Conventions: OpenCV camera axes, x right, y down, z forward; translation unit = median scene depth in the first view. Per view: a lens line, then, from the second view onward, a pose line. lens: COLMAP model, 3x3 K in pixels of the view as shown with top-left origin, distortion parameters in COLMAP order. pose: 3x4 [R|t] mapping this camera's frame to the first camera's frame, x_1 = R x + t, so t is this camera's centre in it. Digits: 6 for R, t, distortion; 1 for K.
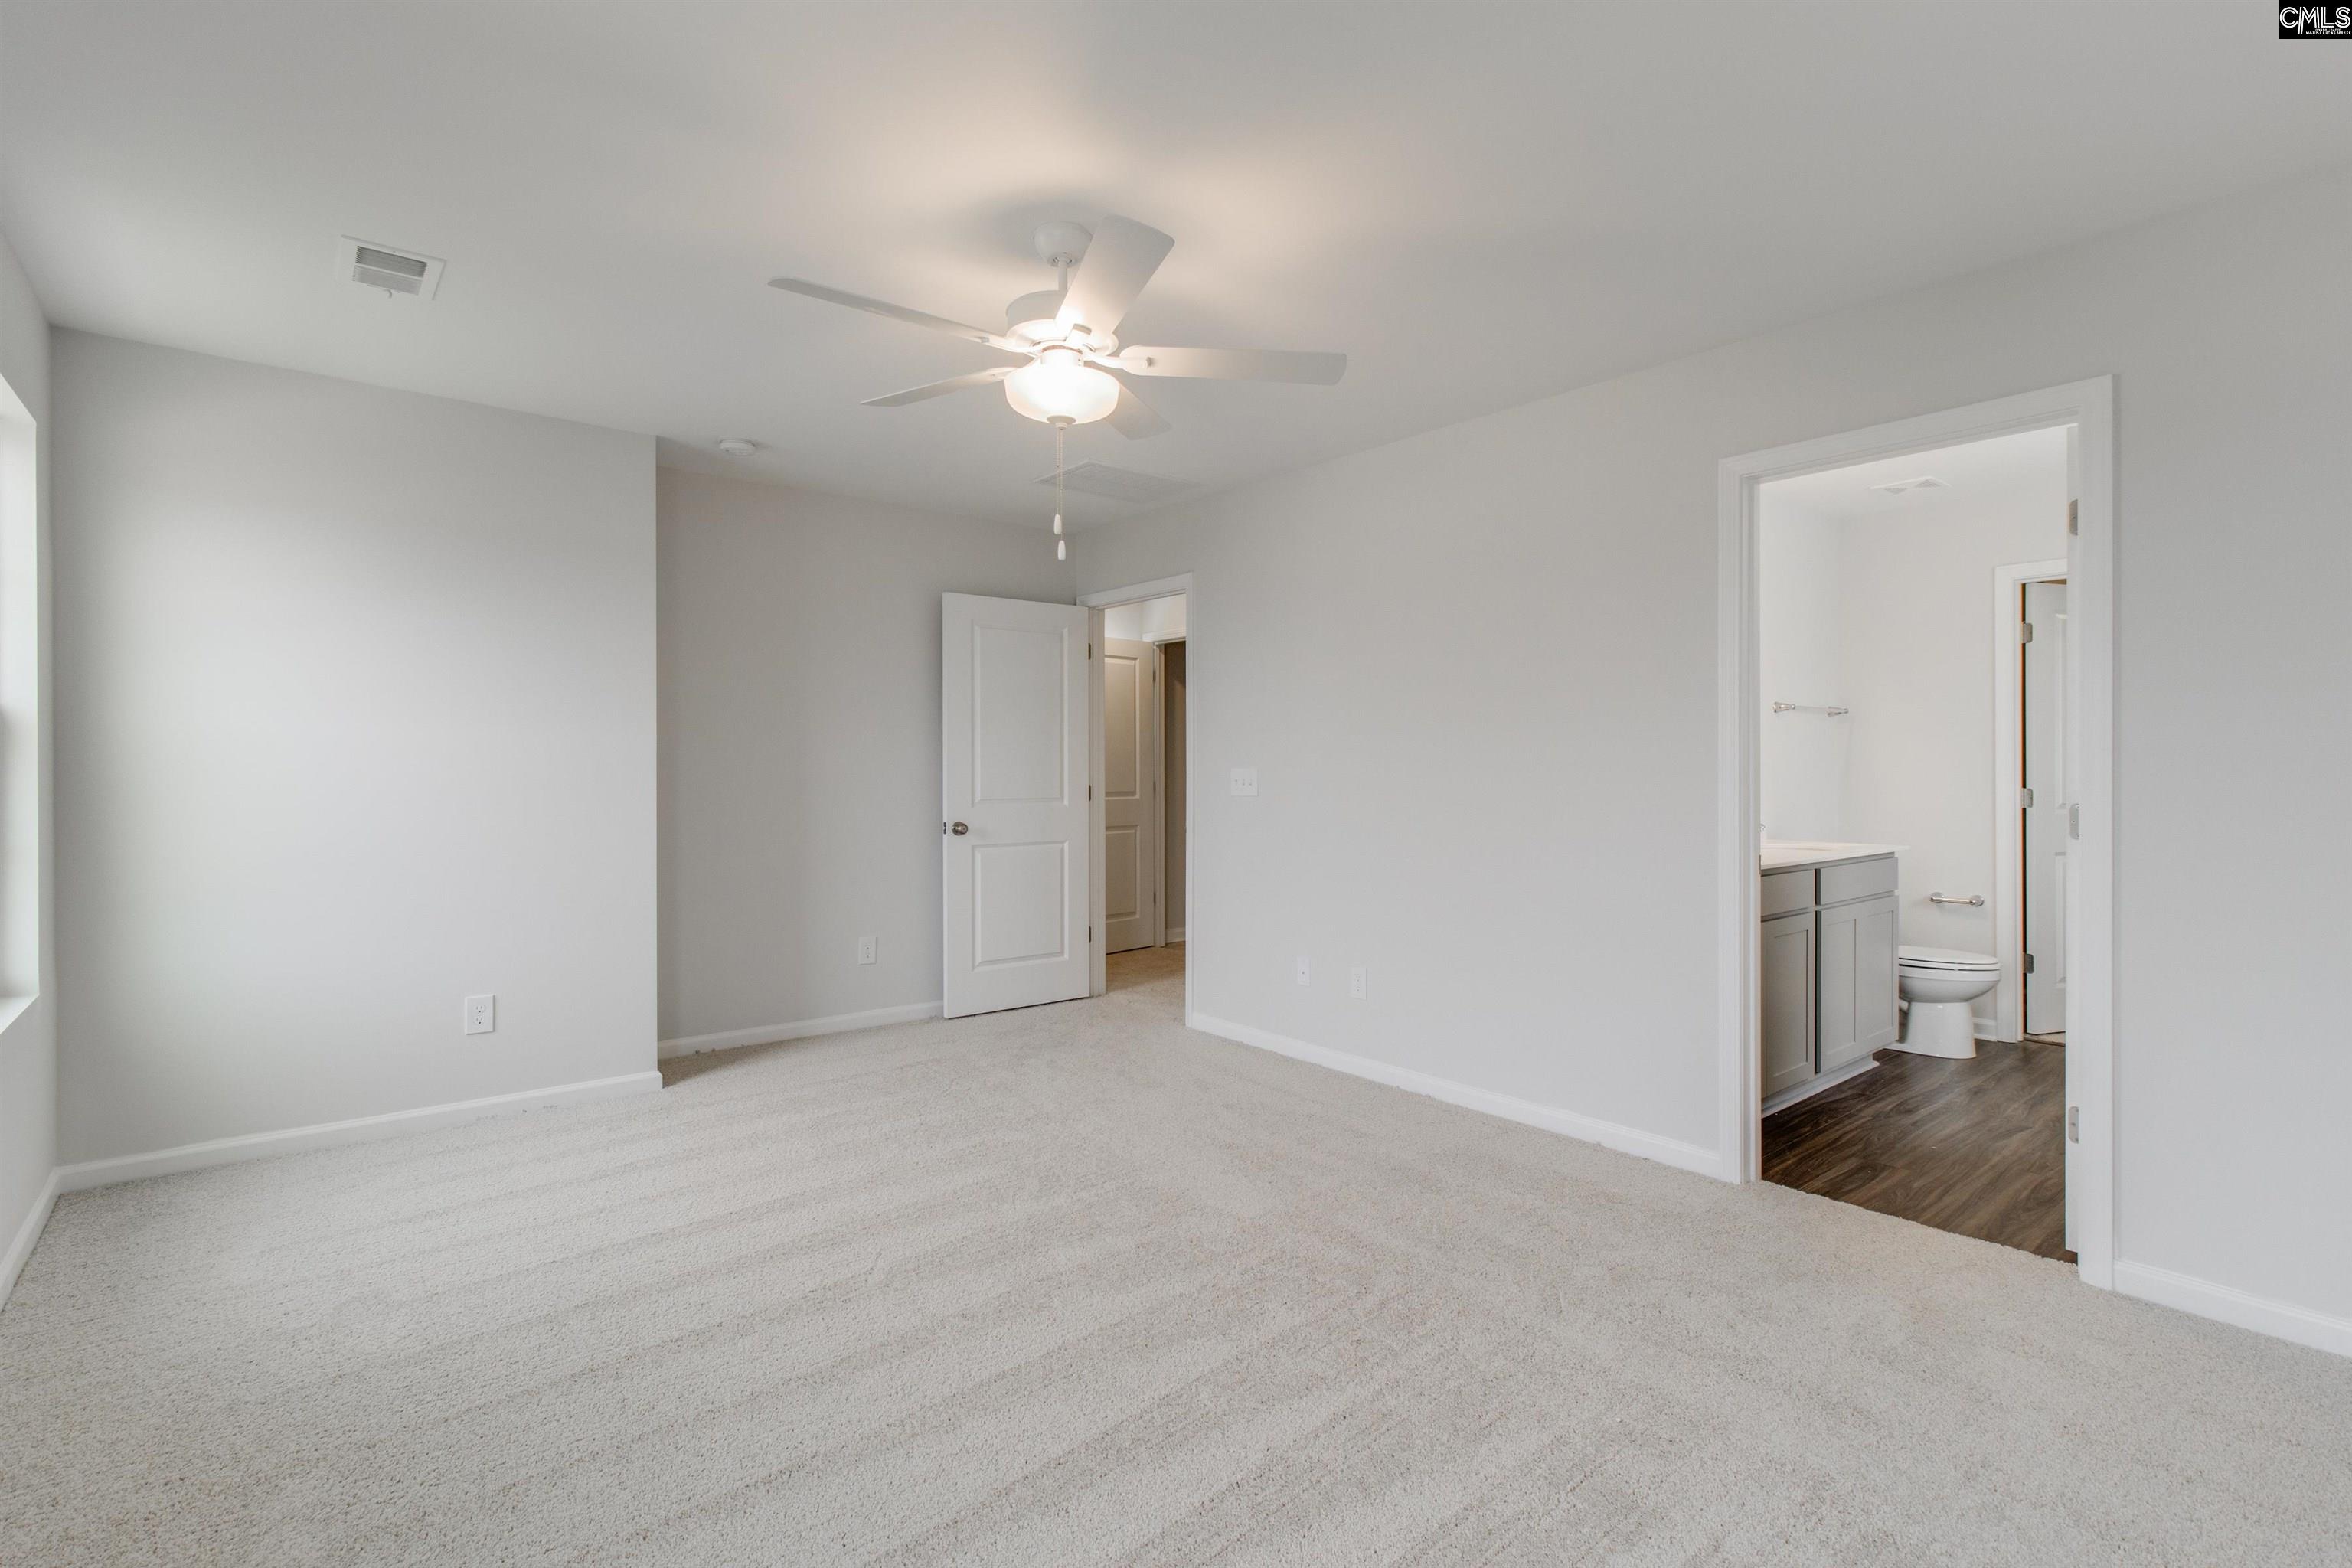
lens RADIAL K [[1100.3, 0, 1187.2], [0, 1100.3, 783.1], [0, 0, 1]] dist [0.002929, 0.000705]
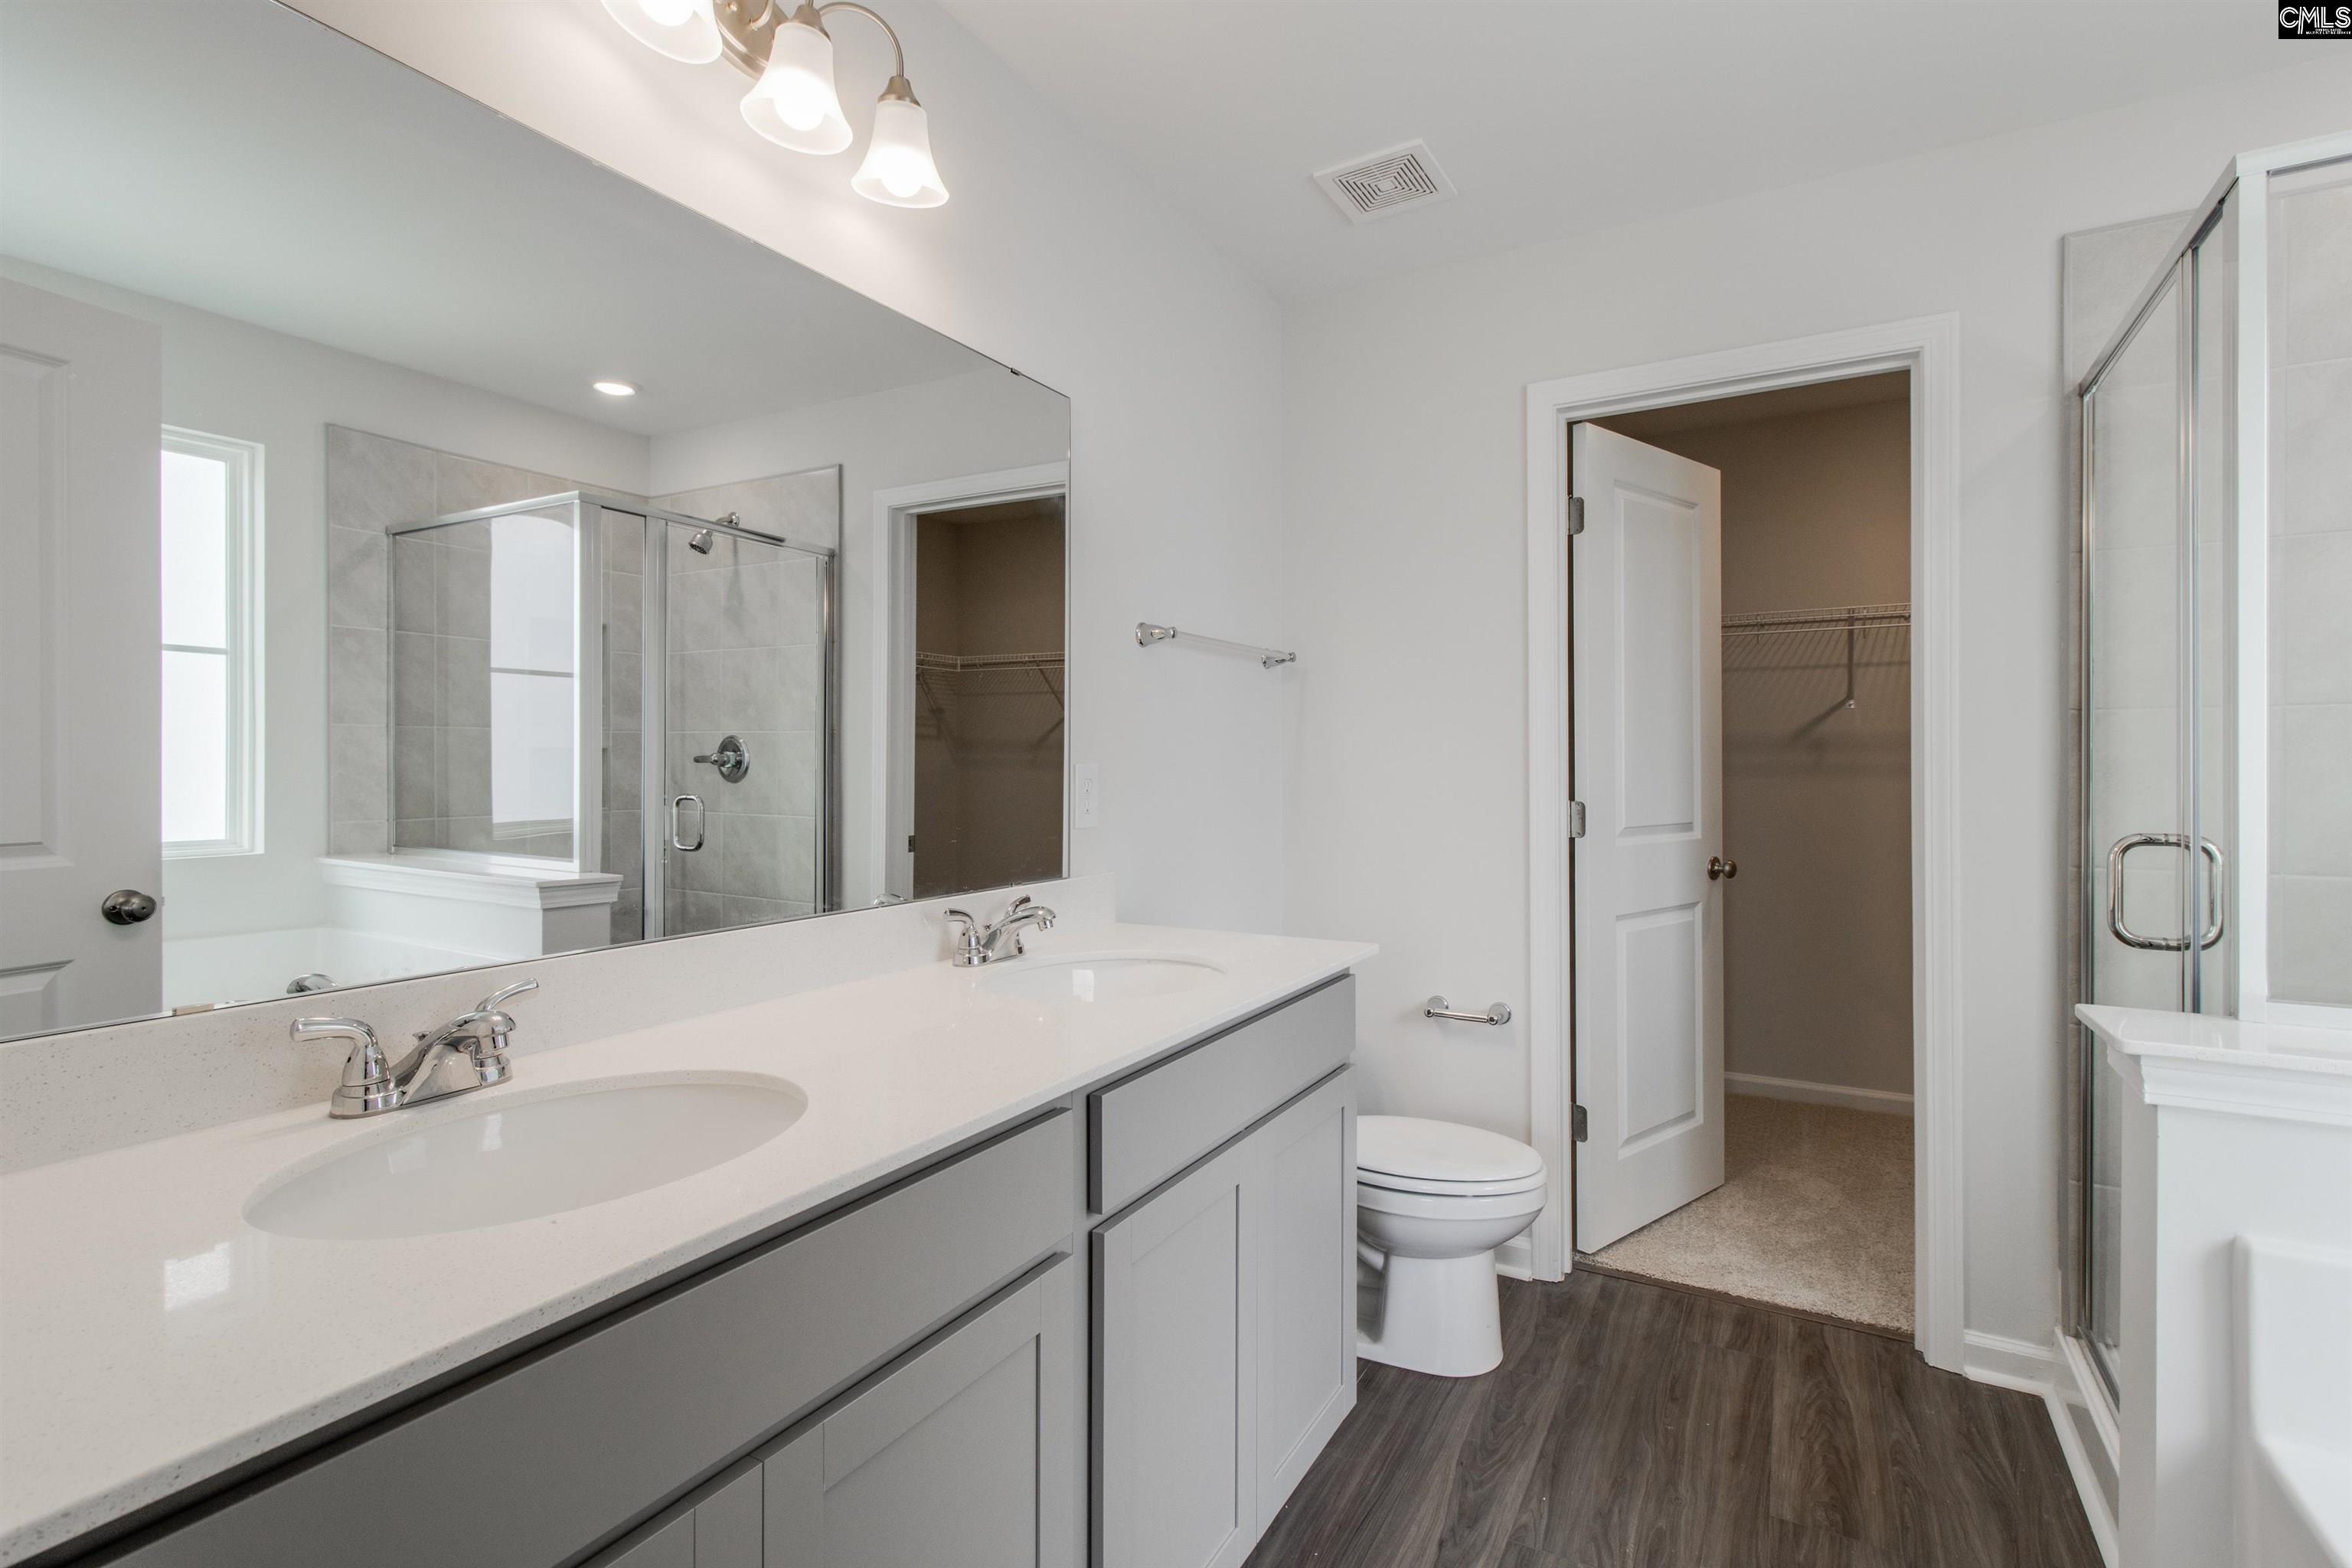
lens RADIAL K [[1100.3, 0, 1172.5], [0, 1100.3, 778.9], [0, 0, 1]] dist [0.002929, 0.000705]
pose [[0.937175, -0.003426, 0.348843, 0.387879], [0.003316, 0.999994, 0.000913, -0.007561], [-0.348844, 0.000302, 0.937181, 0.563470]]
